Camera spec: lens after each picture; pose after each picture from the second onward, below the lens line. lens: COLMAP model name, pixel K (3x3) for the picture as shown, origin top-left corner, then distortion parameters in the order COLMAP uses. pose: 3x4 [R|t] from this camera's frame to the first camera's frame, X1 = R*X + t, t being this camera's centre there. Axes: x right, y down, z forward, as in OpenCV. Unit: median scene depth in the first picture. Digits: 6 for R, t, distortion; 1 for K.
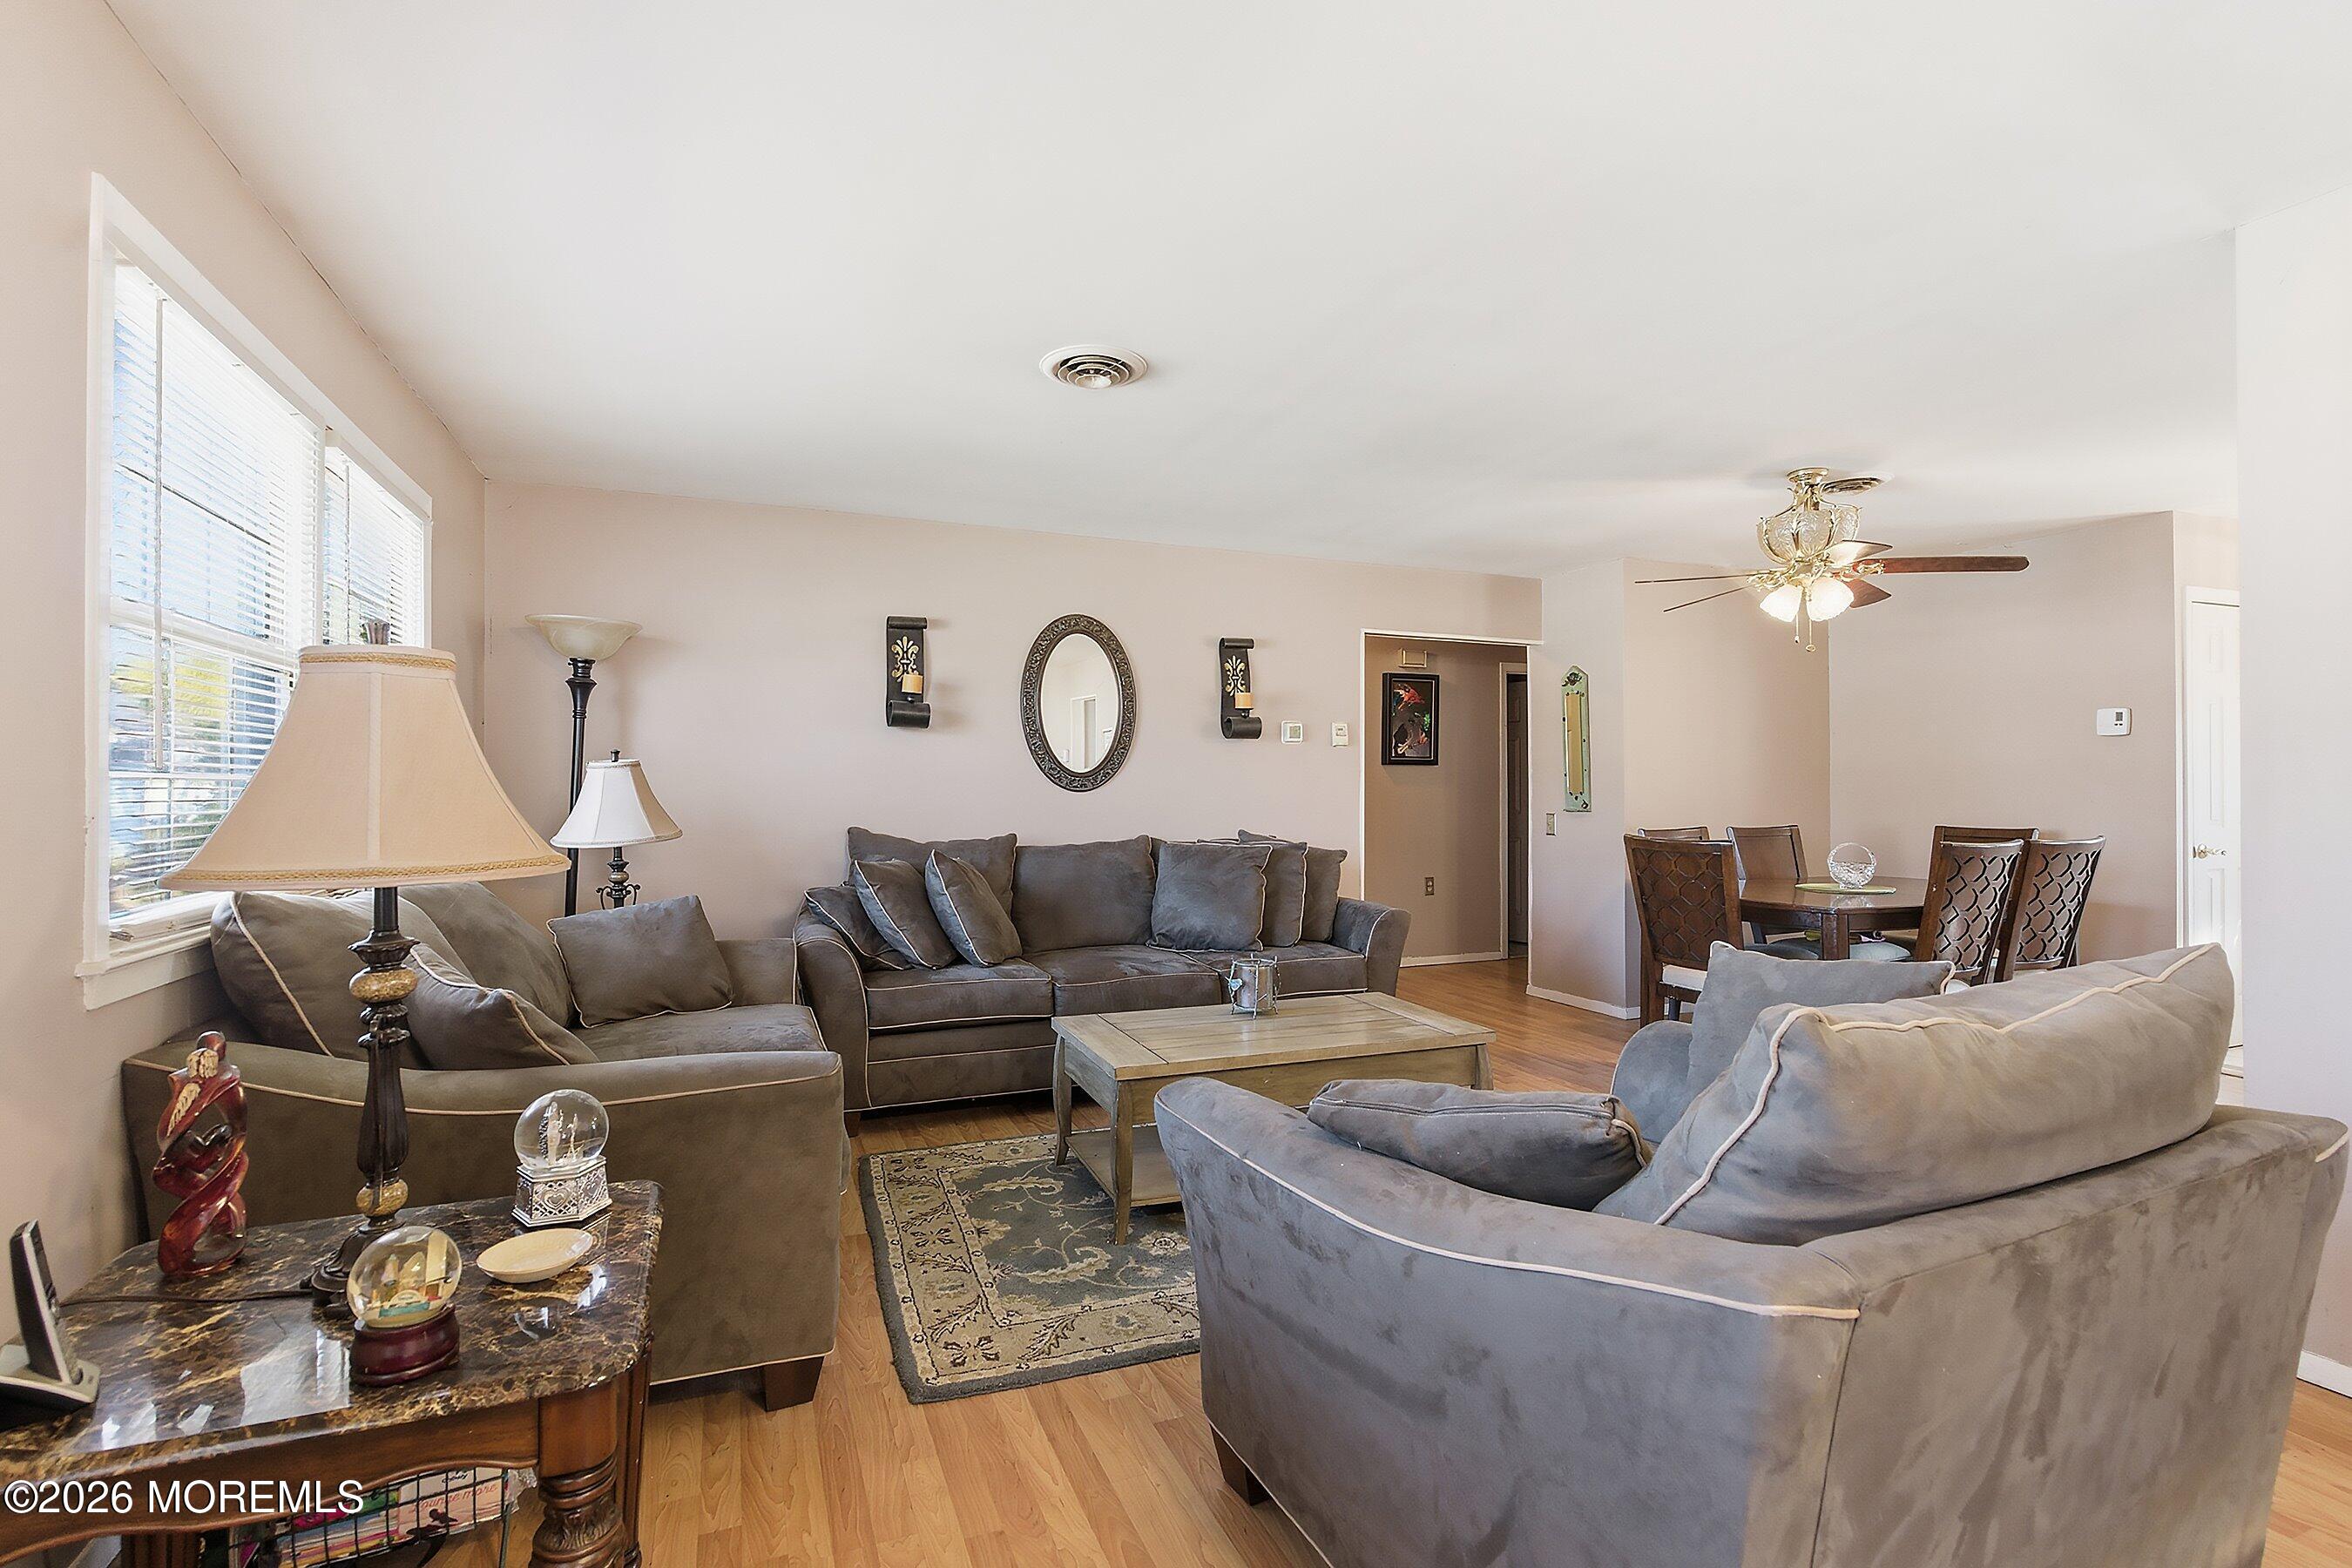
lens RADIAL K [[1059.6, 0, 1164.7], [0, 1059.6, 793.3], [0, 0, 1]] dist [-0.000530, 0.000136]
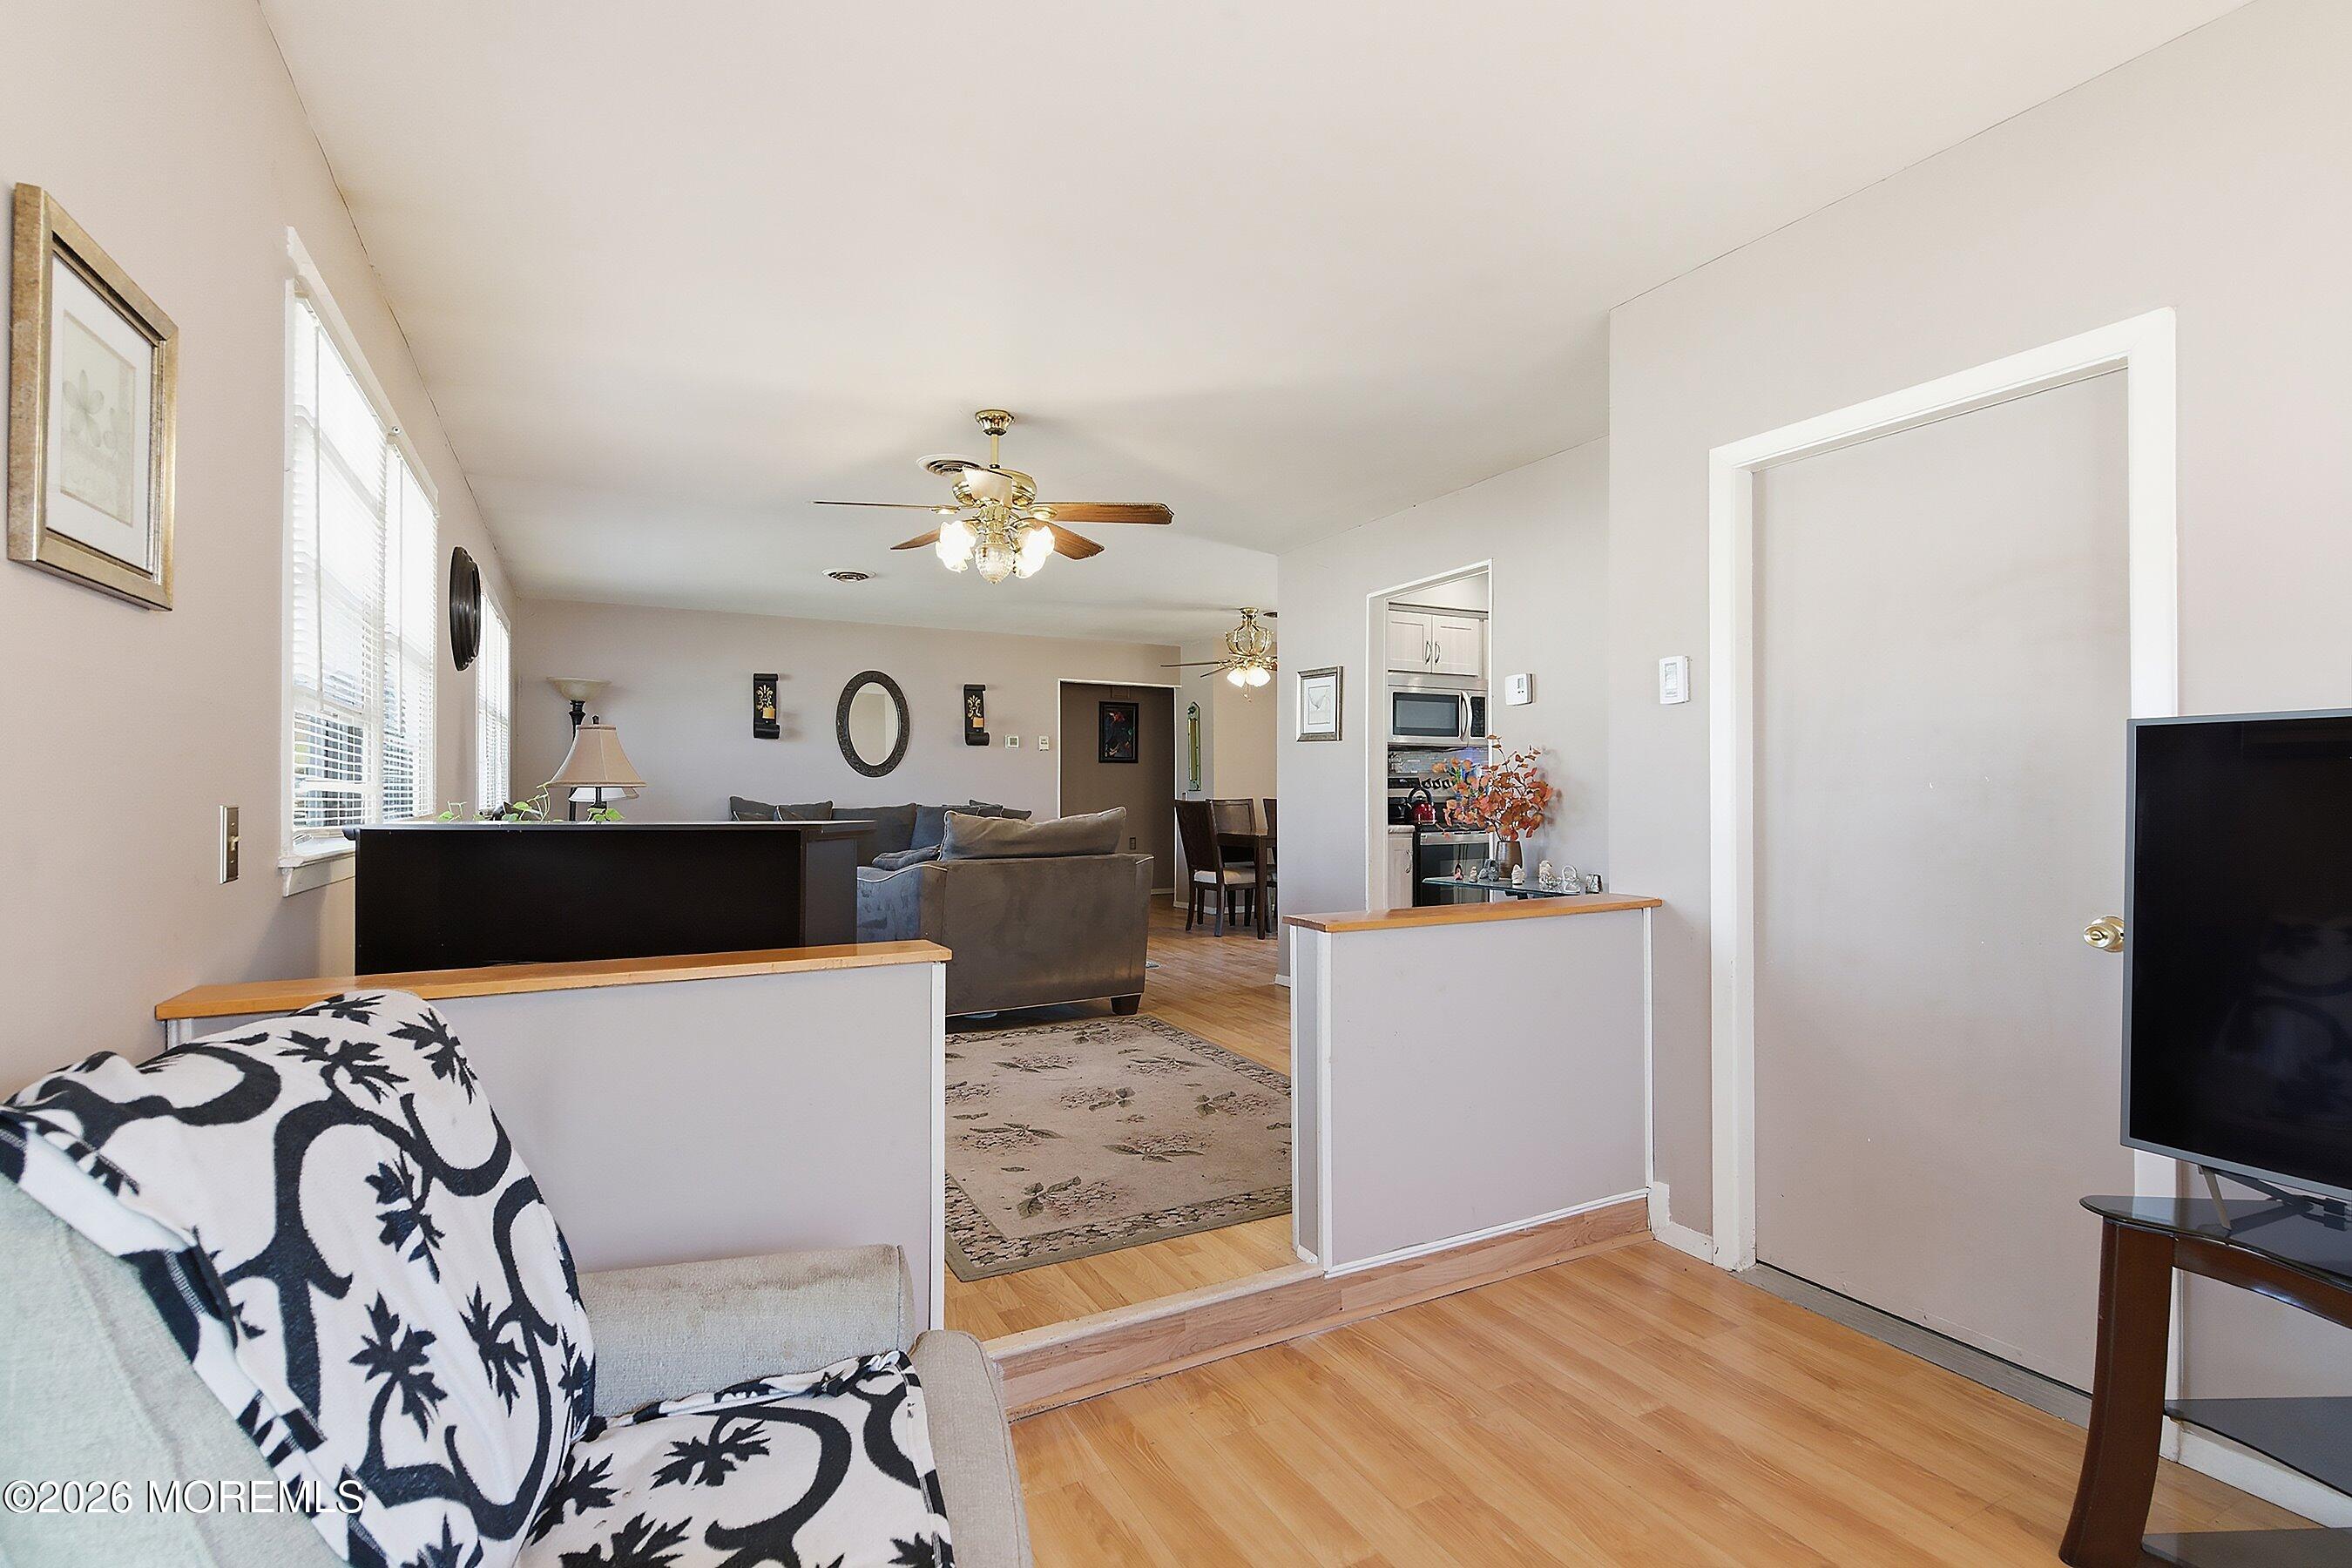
lens RADIAL K [[1069.5, 0, 1189.1], [0, 1069.5, 794.0], [0, 0, 1]] dist [-0.028232, -0.000063]
pose [[0.993001, 0.000664, 0.118104, 0.324627], [-0.000575, 1.000000, -0.000793, 0.039791], [-0.118104, 0.000720, 0.993001, -1.098682]]
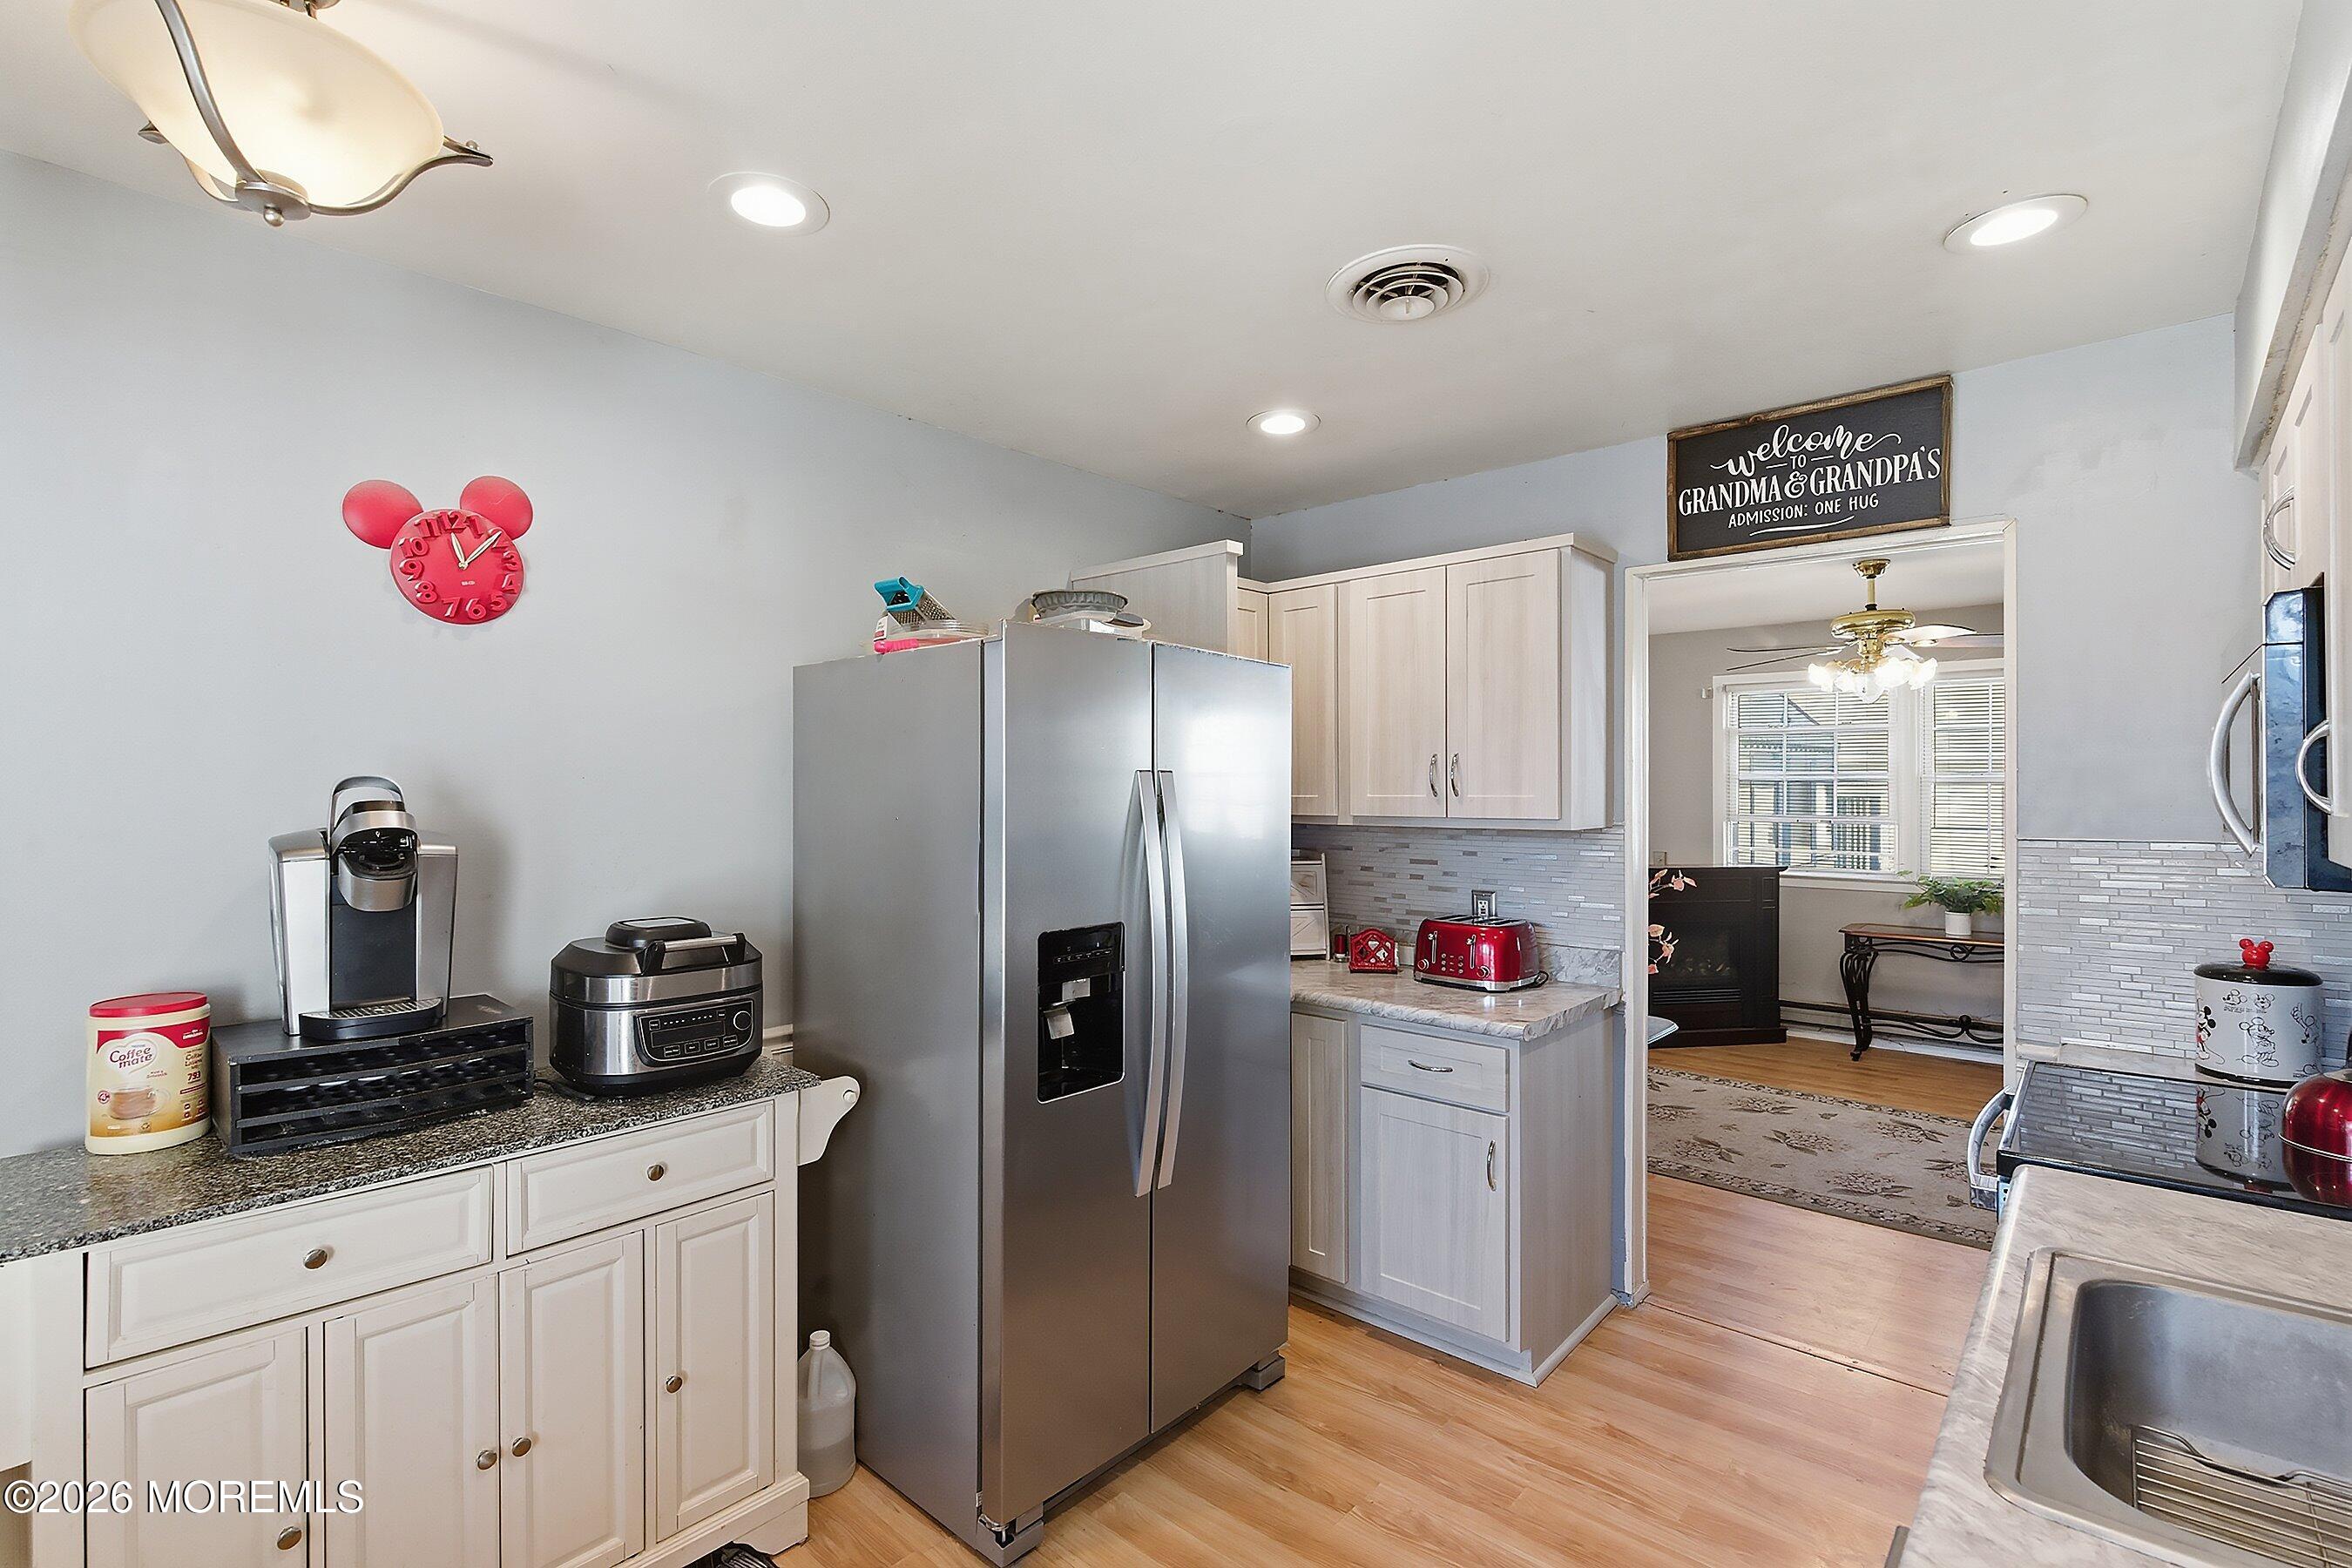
lens RADIAL K [[1065.1, 0, 1165.8], [0, 1065.1, 788.8], [0, 0, 1]] dist [-0.000937, -0.000007]
pose [[-0.899397, 0.003840, -0.437116, 1.631046], [0.002576, 0.999991, 0.003483, -0.082189], [0.437125, 0.002006, -0.899398, 0.845223]]
